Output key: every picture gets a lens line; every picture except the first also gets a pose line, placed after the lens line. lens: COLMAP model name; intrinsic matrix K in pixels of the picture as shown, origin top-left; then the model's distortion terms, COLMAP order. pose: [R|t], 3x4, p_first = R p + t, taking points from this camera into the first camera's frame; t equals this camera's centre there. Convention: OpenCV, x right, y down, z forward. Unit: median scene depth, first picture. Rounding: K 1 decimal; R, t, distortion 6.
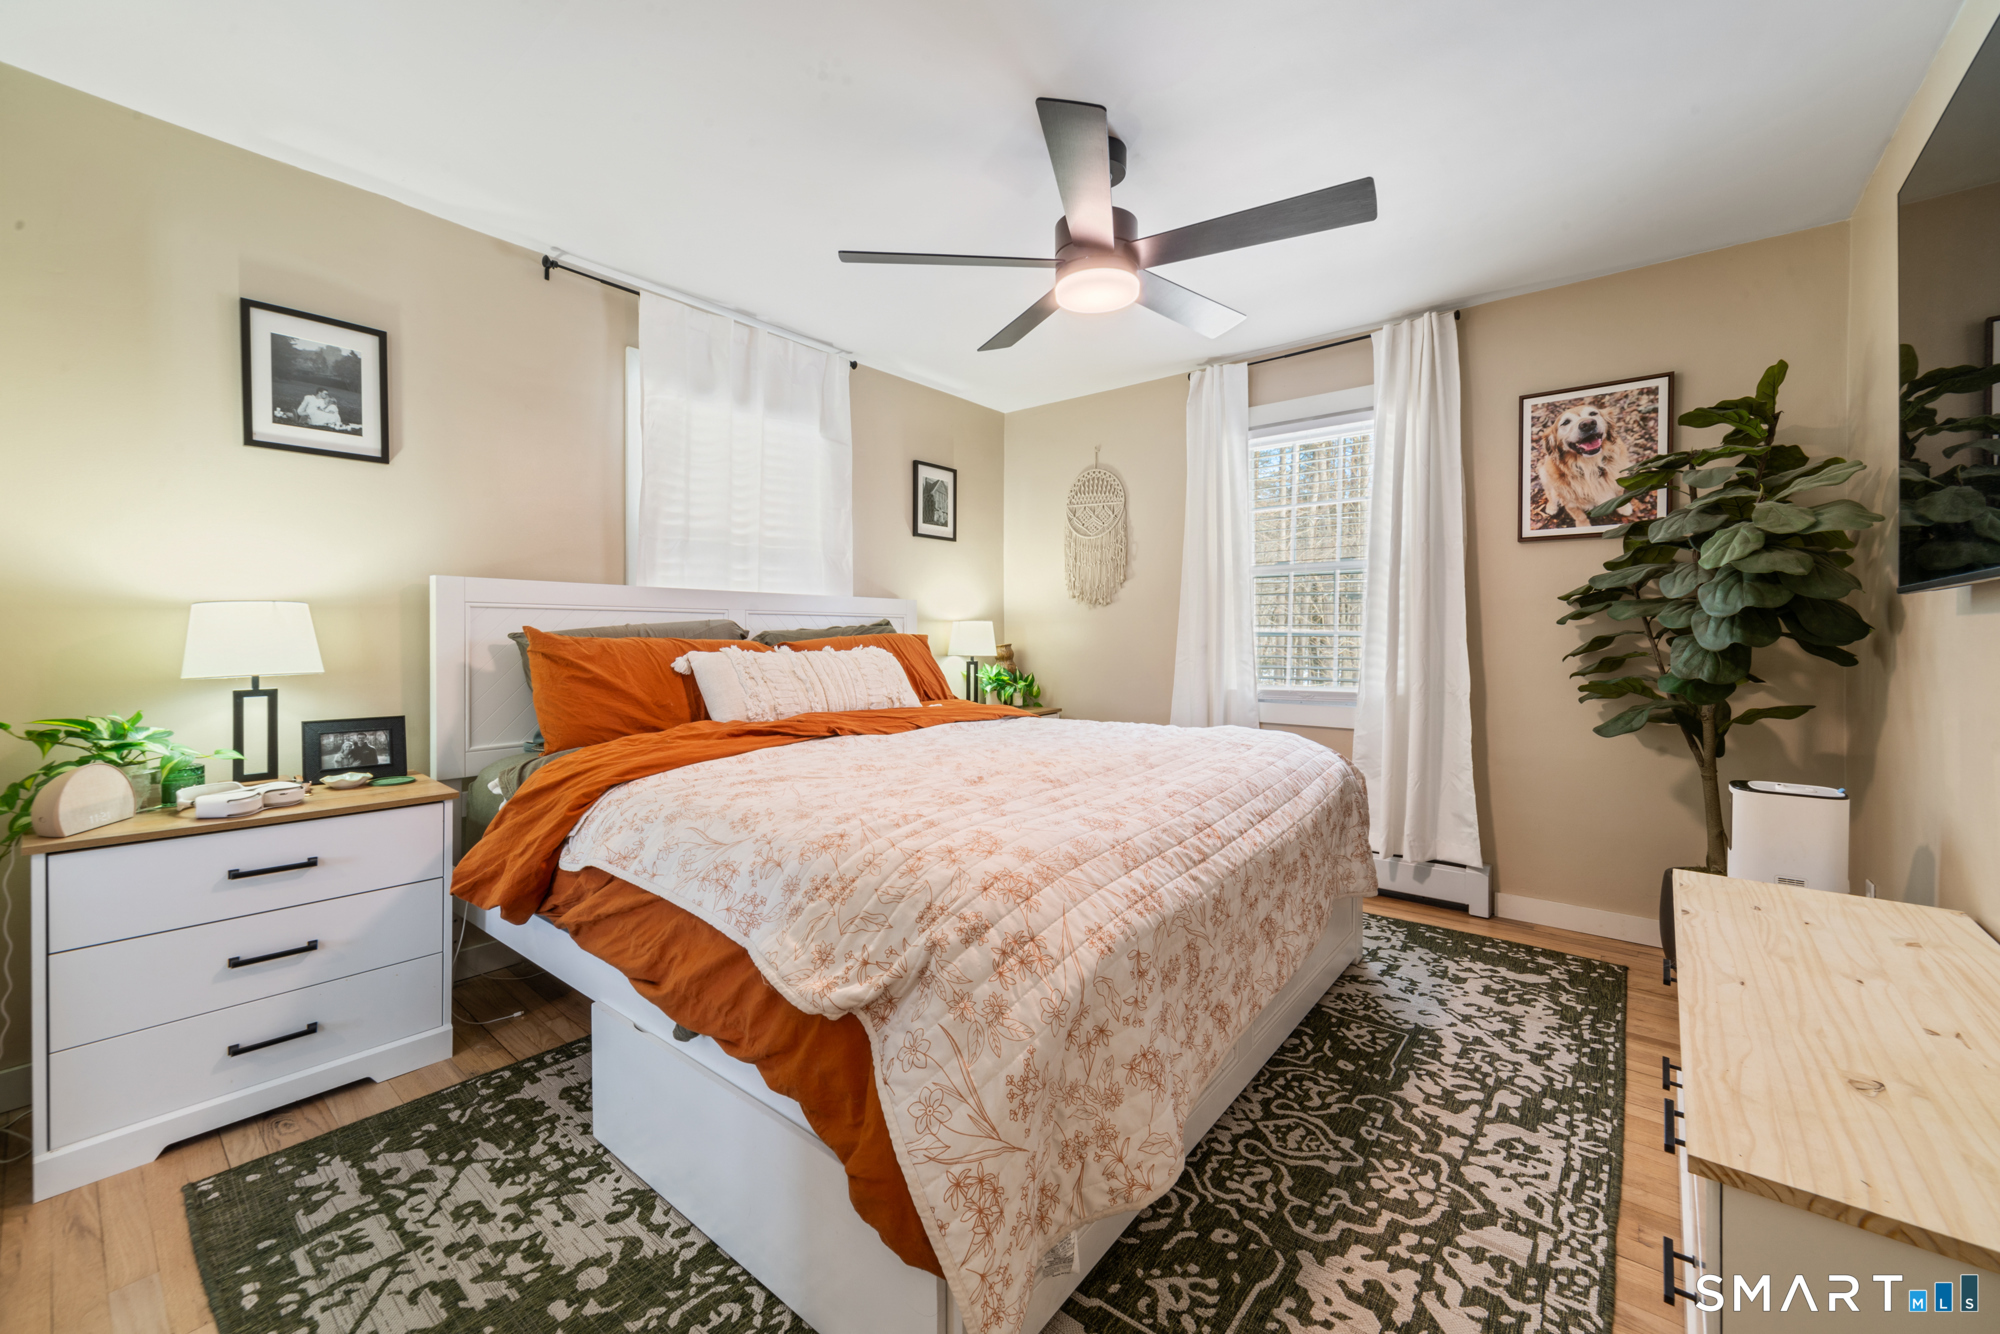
lens RADIAL K [[780.9, 0, 995.9], [0, 780.9, 655.4], [0, 0, 1]] dist [0.000725, -0.000337]
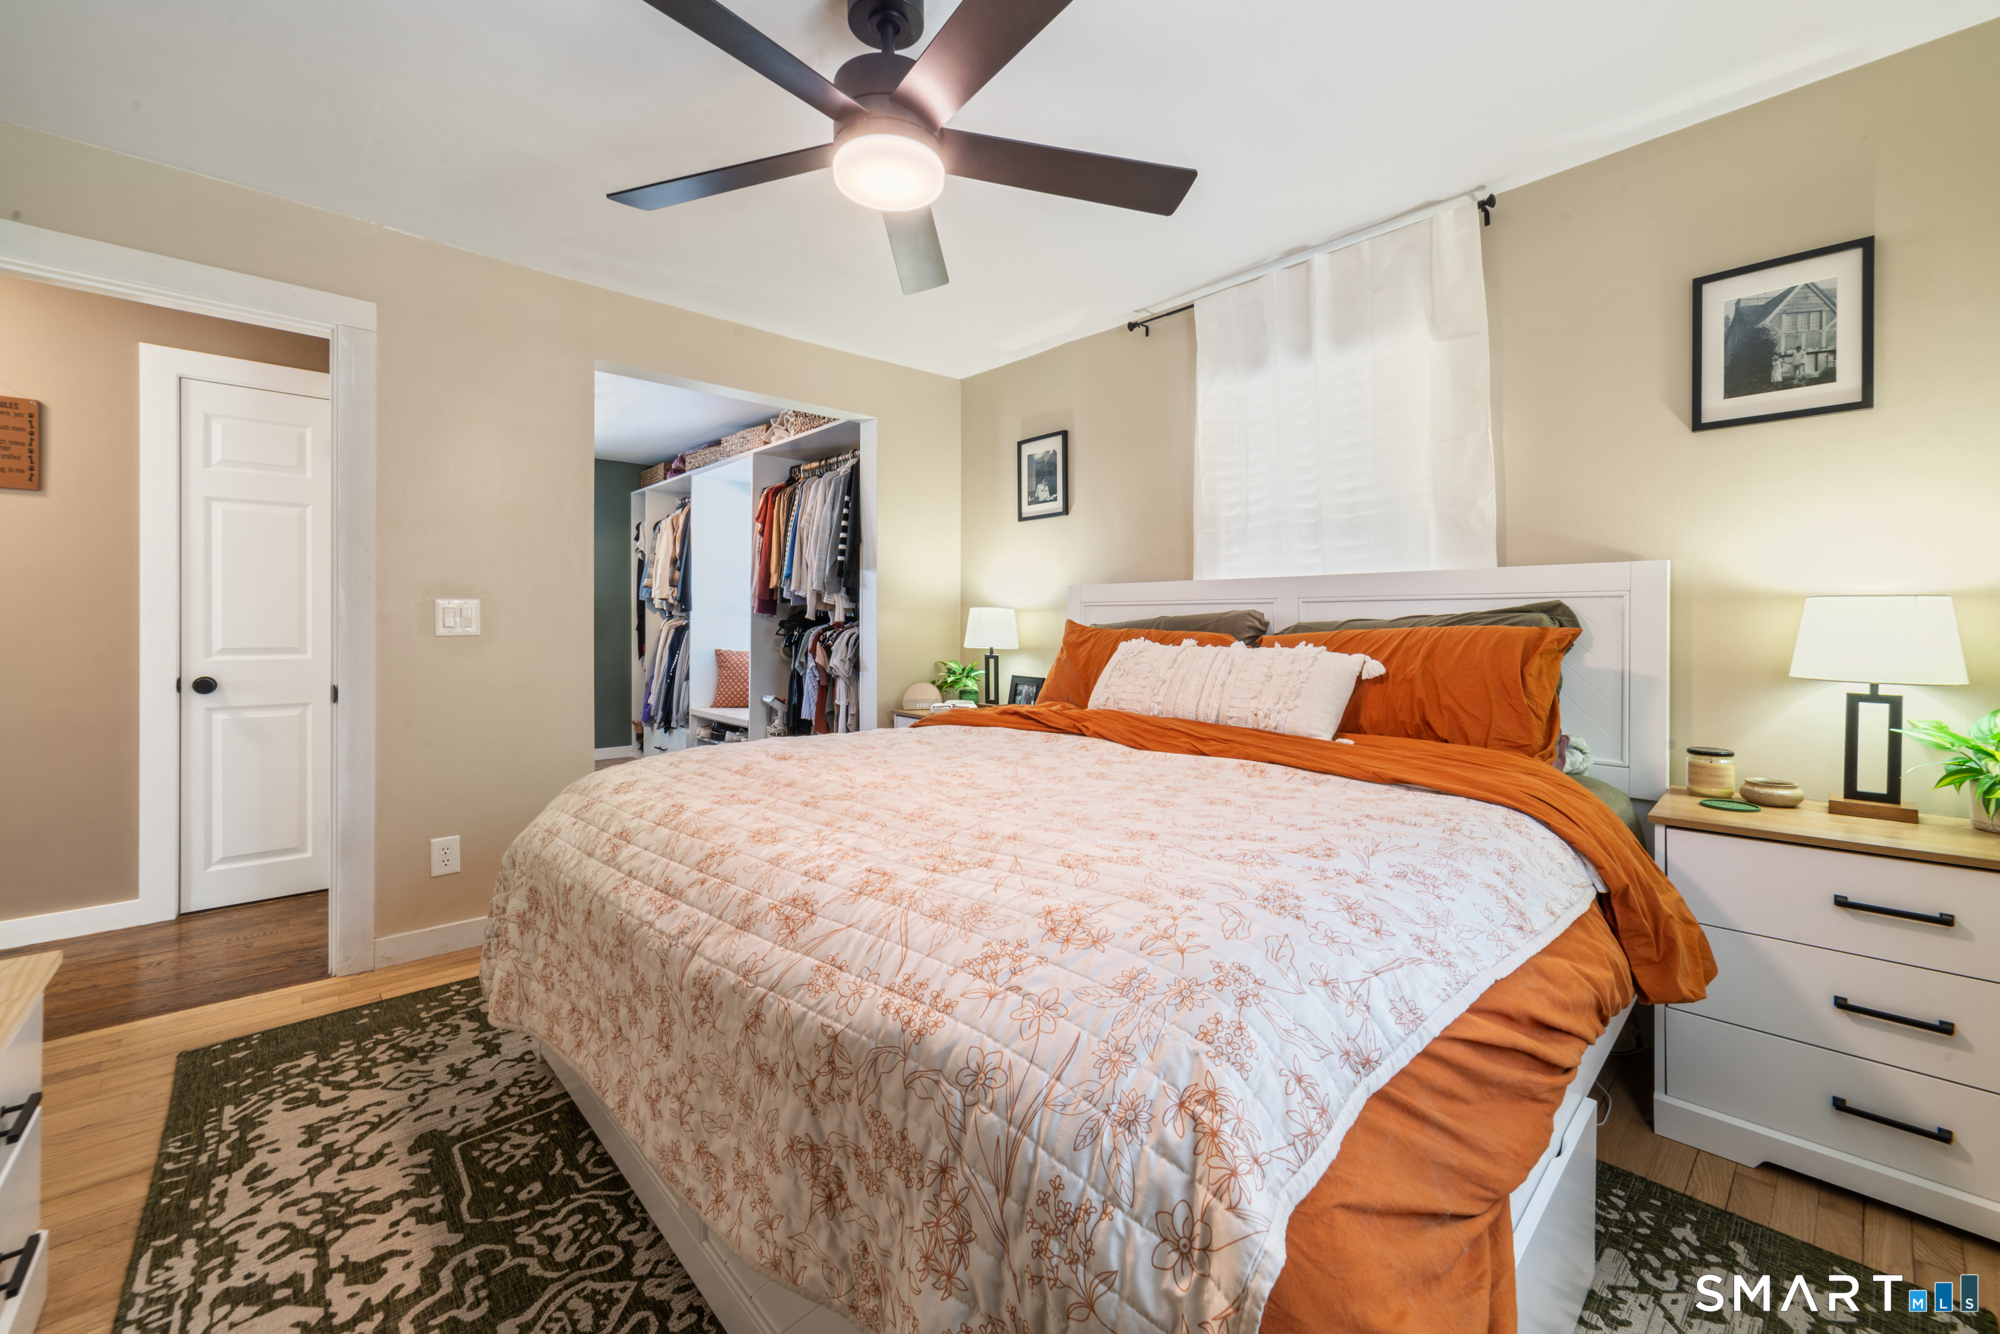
lens RADIAL K [[799.1, 0, 1001.0], [0, 799.1, 627.9], [0, 0, 1]] dist [0.001661, 0.000028]
pose [[-0.139663, 0.000309, -0.990199, 1.127899], [-0.034323, 0.999398, 0.005153, -0.036844], [0.989604, 0.034706, -0.139569, 1.554436]]
